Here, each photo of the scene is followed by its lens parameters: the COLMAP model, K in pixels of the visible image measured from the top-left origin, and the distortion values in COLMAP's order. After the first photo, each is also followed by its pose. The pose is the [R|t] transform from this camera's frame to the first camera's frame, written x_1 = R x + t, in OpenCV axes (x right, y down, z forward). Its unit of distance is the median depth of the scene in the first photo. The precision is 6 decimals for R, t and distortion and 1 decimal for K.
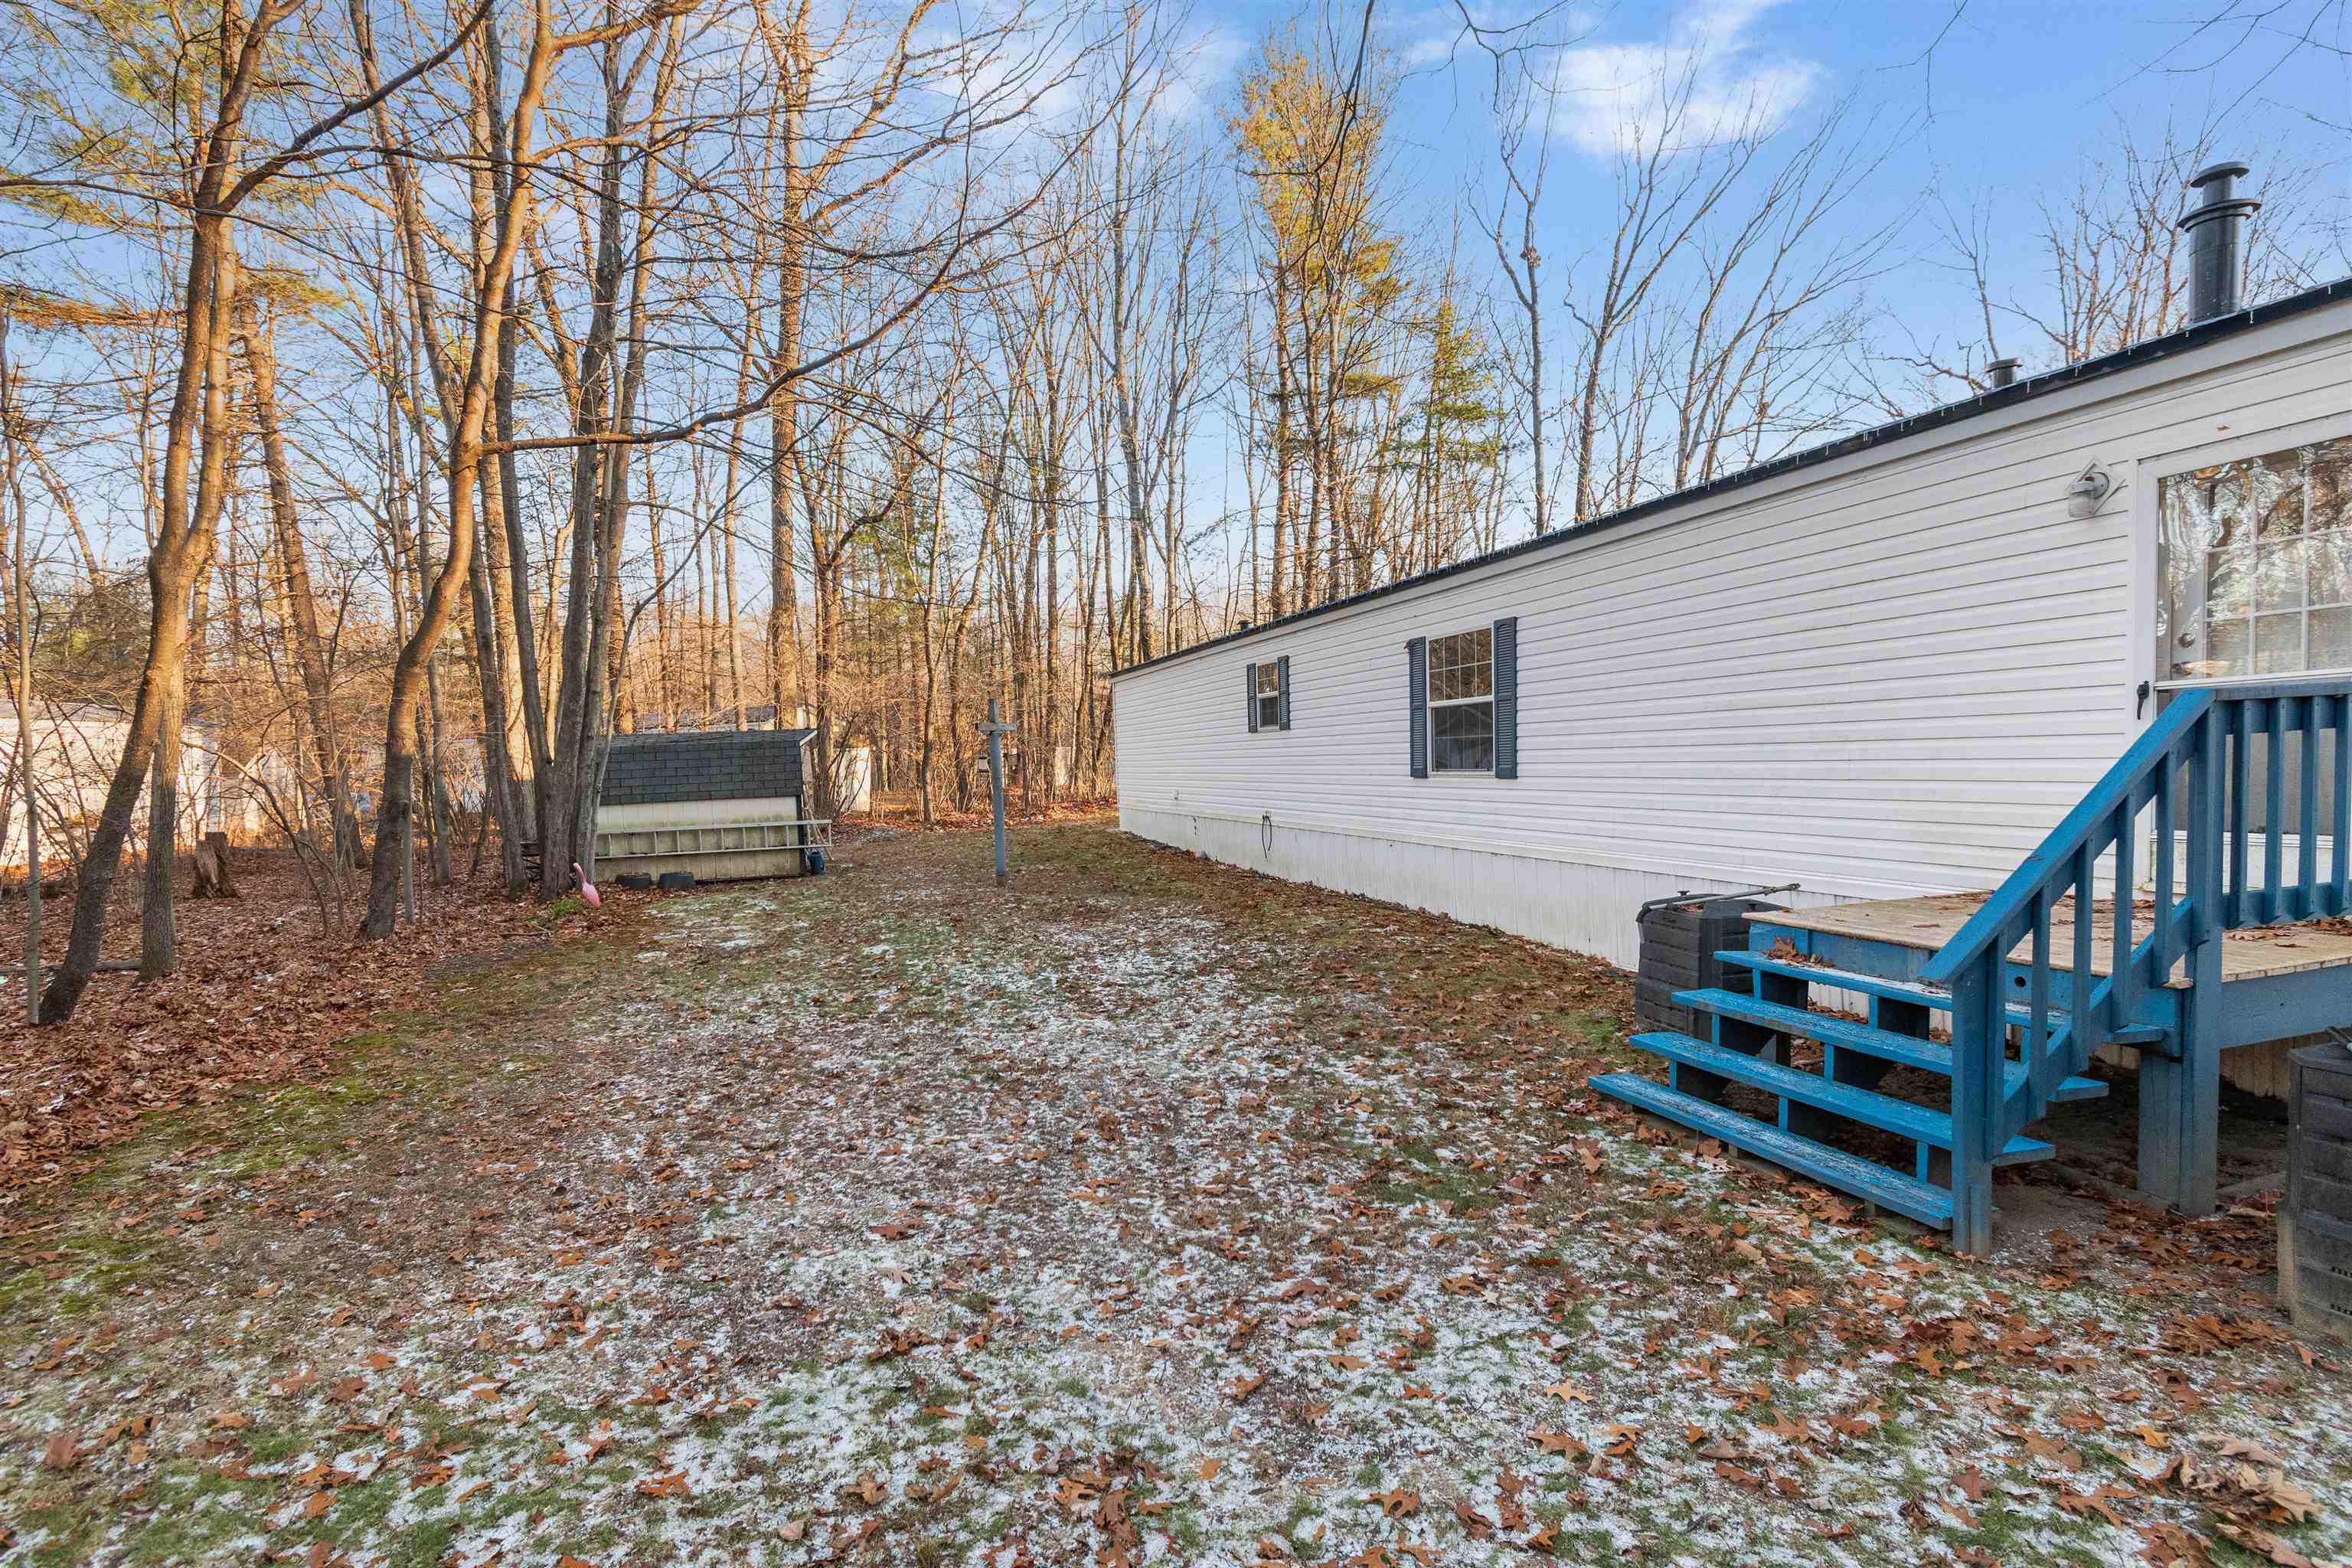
lens RADIAL K [[1158.8, 0, 1124.4], [0, 1158.8, 830.1], [0, 0, 1]] dist [0.001672, -0.001194]
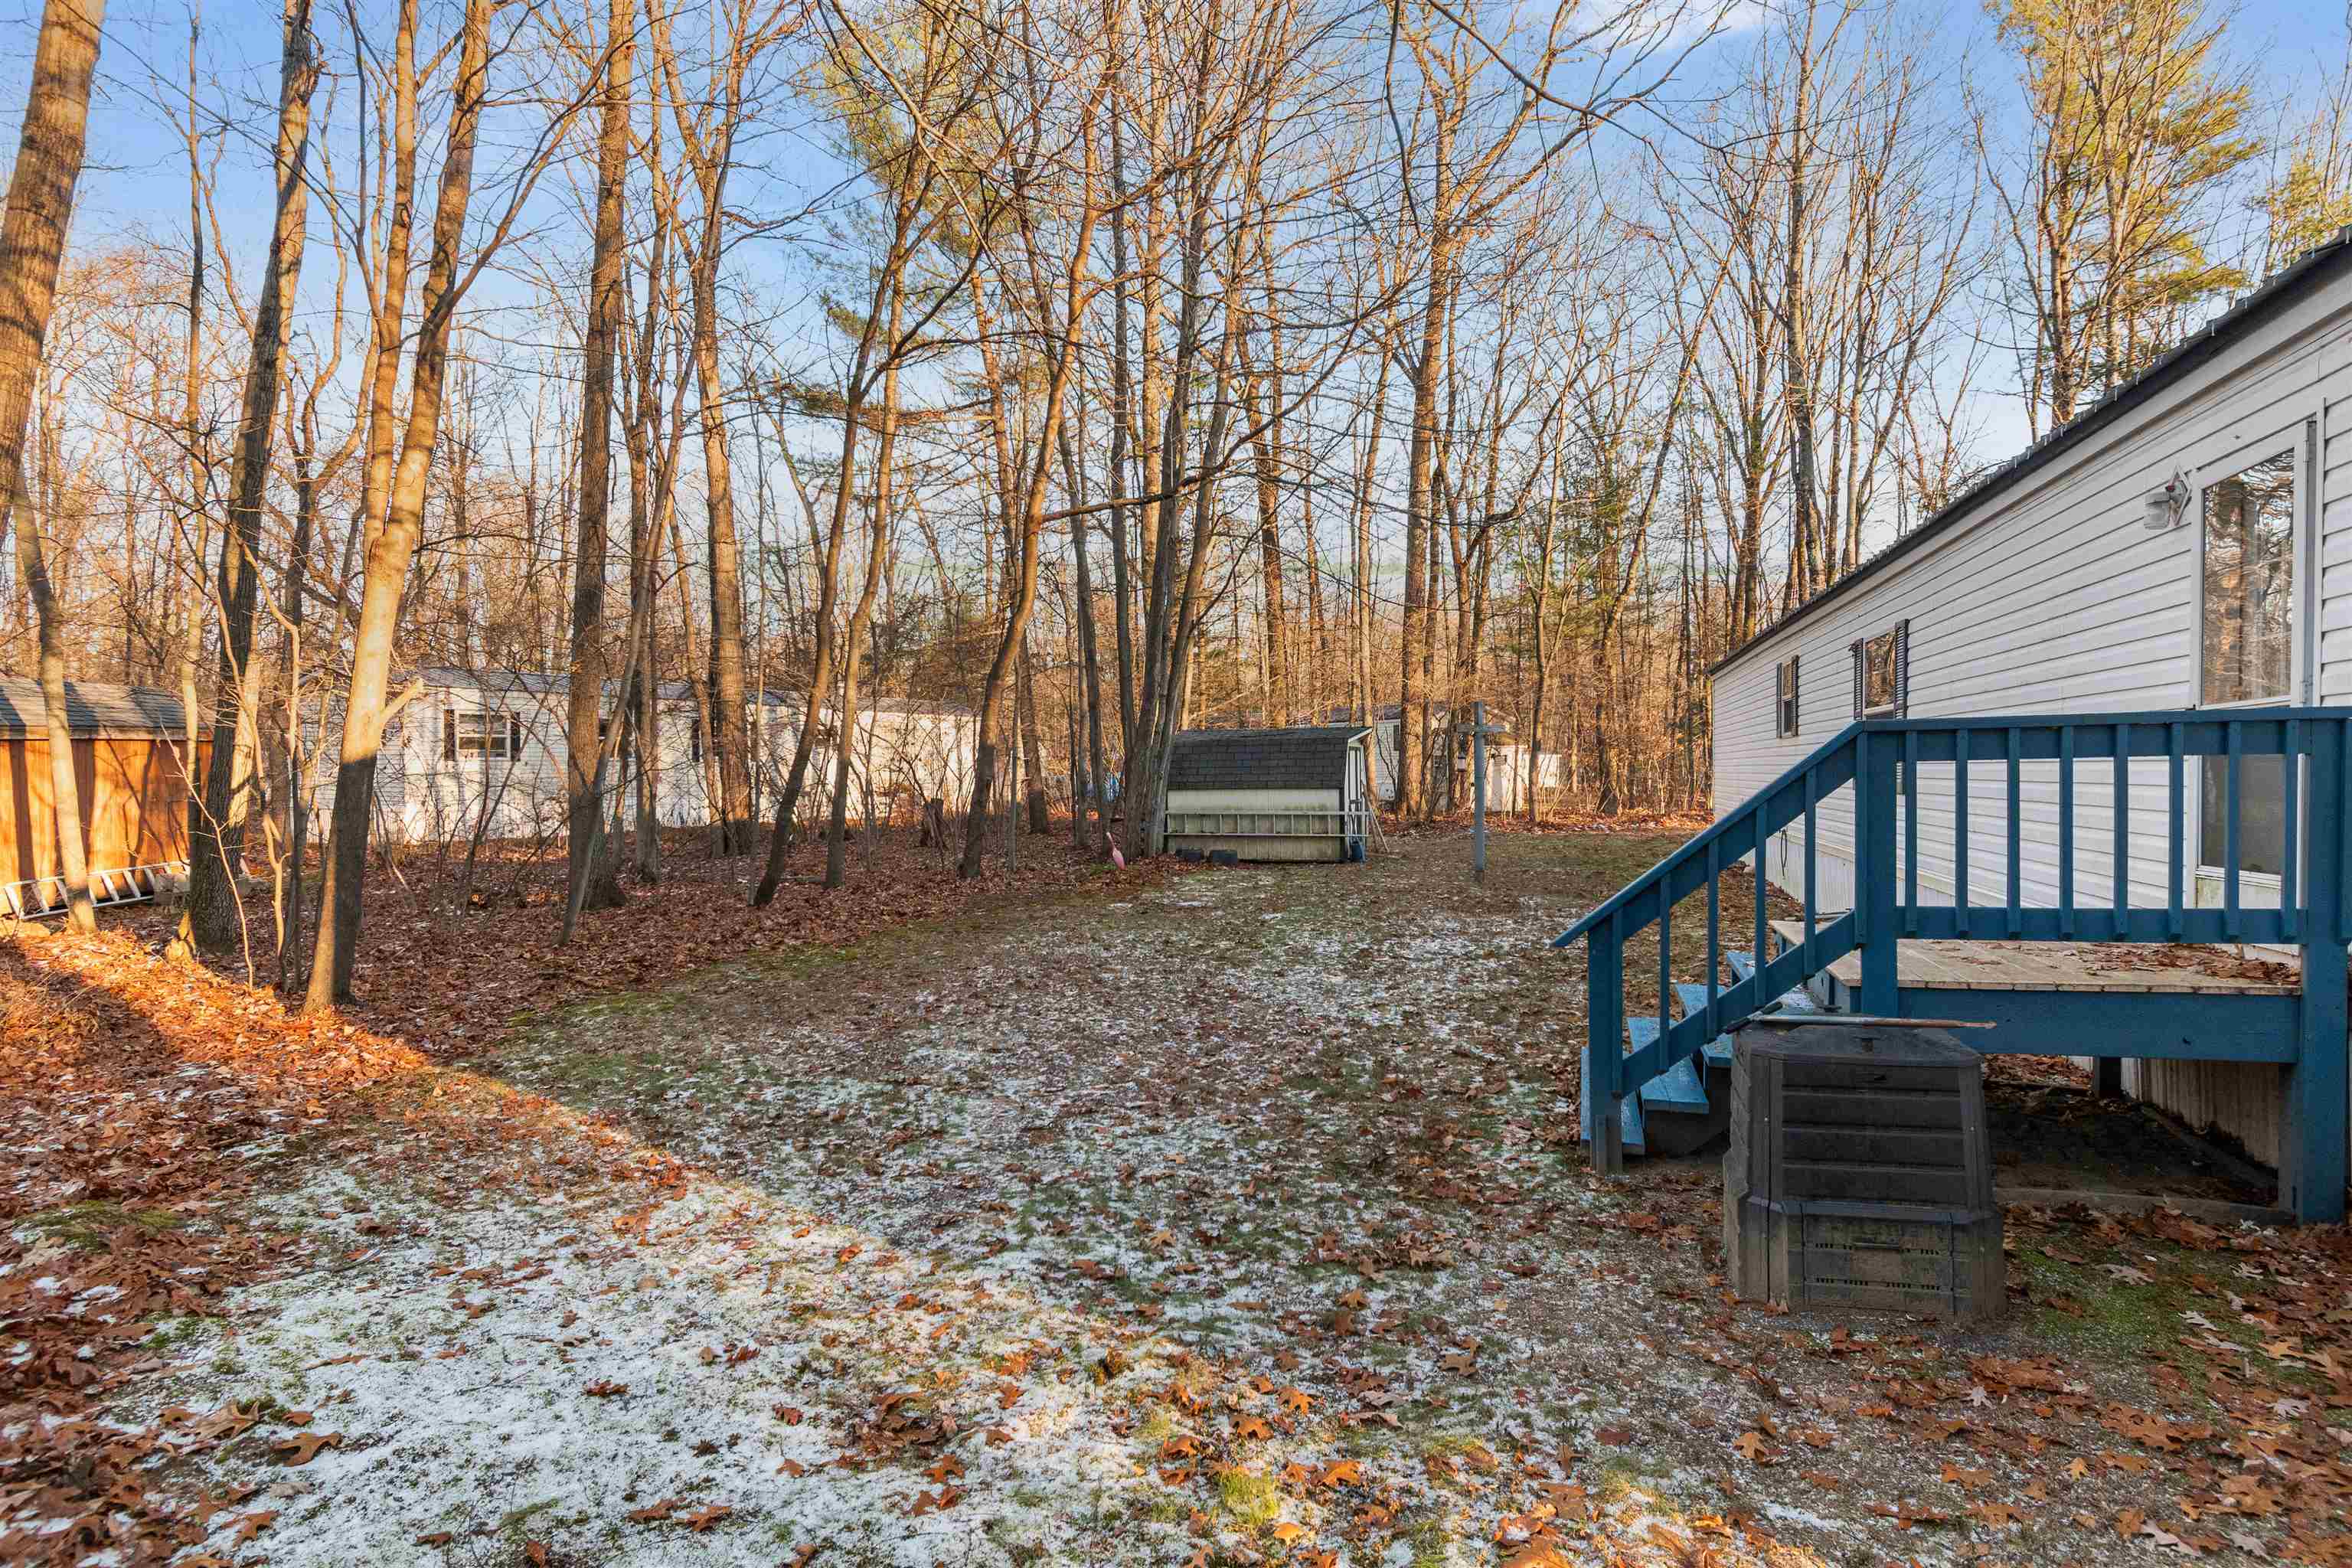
lens RADIAL K [[1246.5, 0, 1183.5], [0, 1246.5, 789.1], [0, 0, 1]] dist [0.005942, 0.000329]
pose [[0.849755, 0.038412, -0.525777, 0.621911], [-0.056702, 0.998216, -0.018713, 0.003730], [0.524120, 0.045714, 0.850417, -0.235080]]
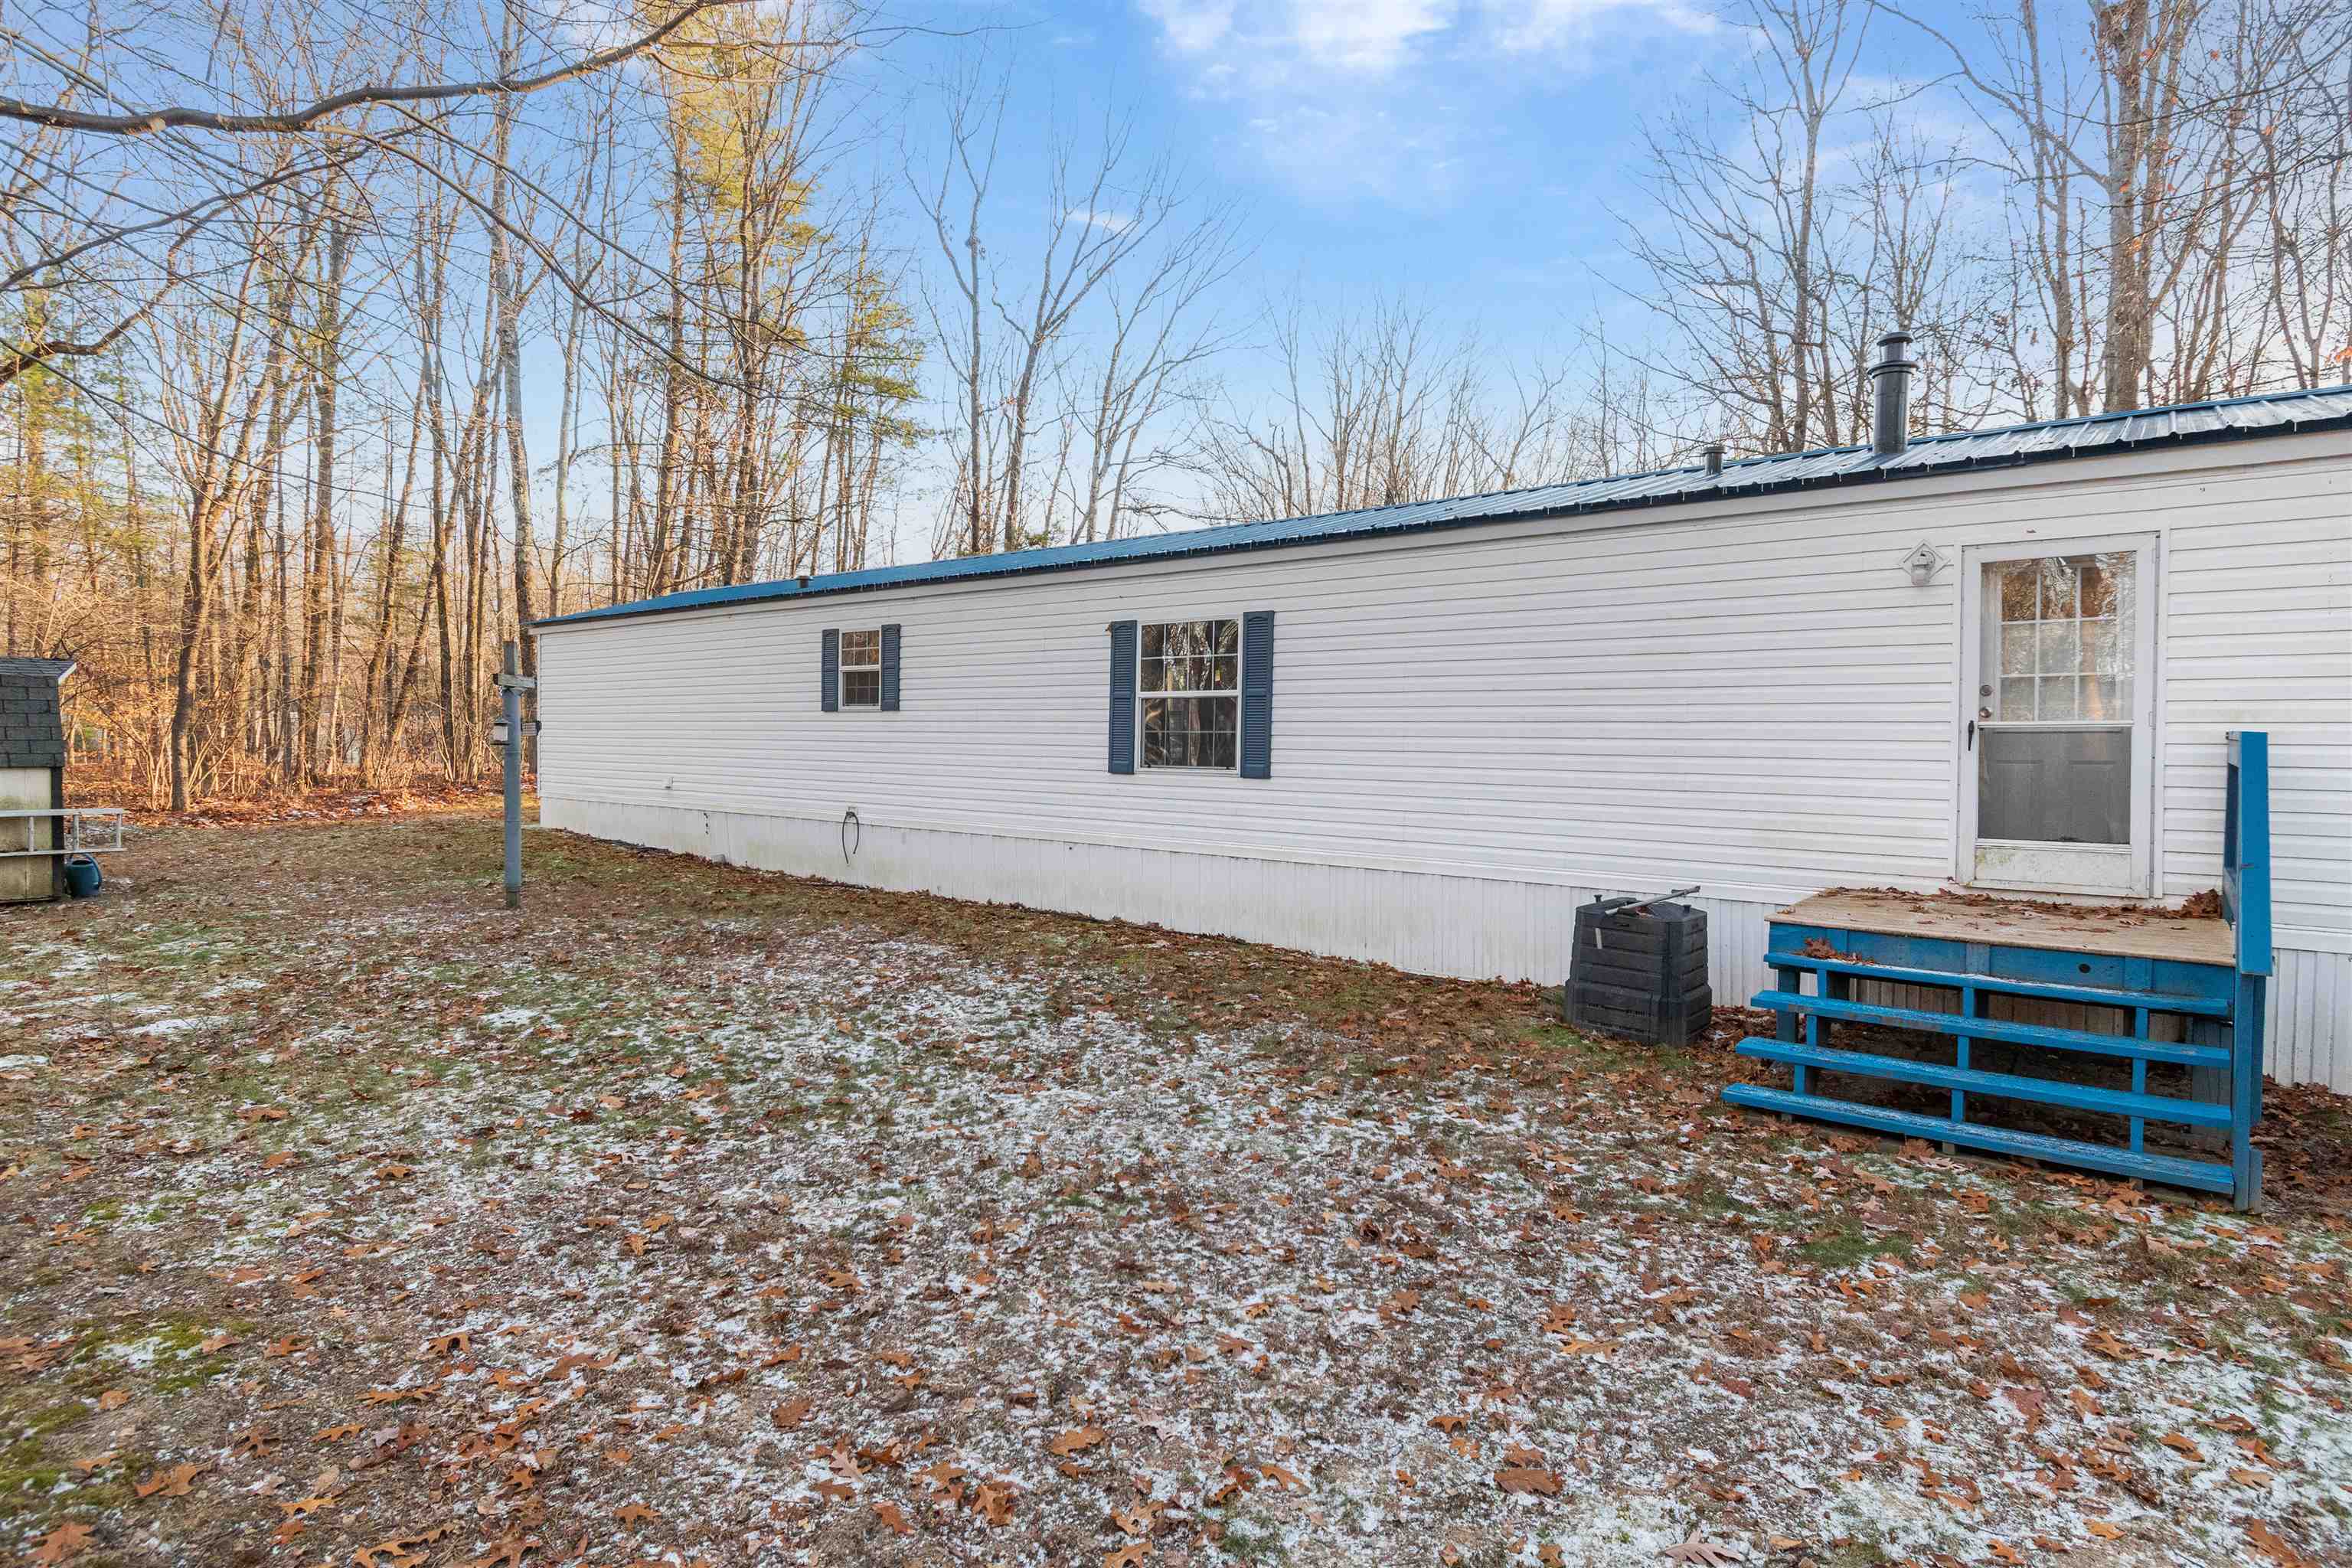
lens RADIAL K [[1215.6, 0, 1180.2], [0, 1215.6, 770.9], [0, 0, 1]] dist [0.000331, -0.001420]
pose [[0.805451, 0.033908, 0.591691, -0.511273], [-0.006786, 0.998824, -0.048002, -0.004234], [-0.592623, 0.034648, 0.804734, 0.383114]]
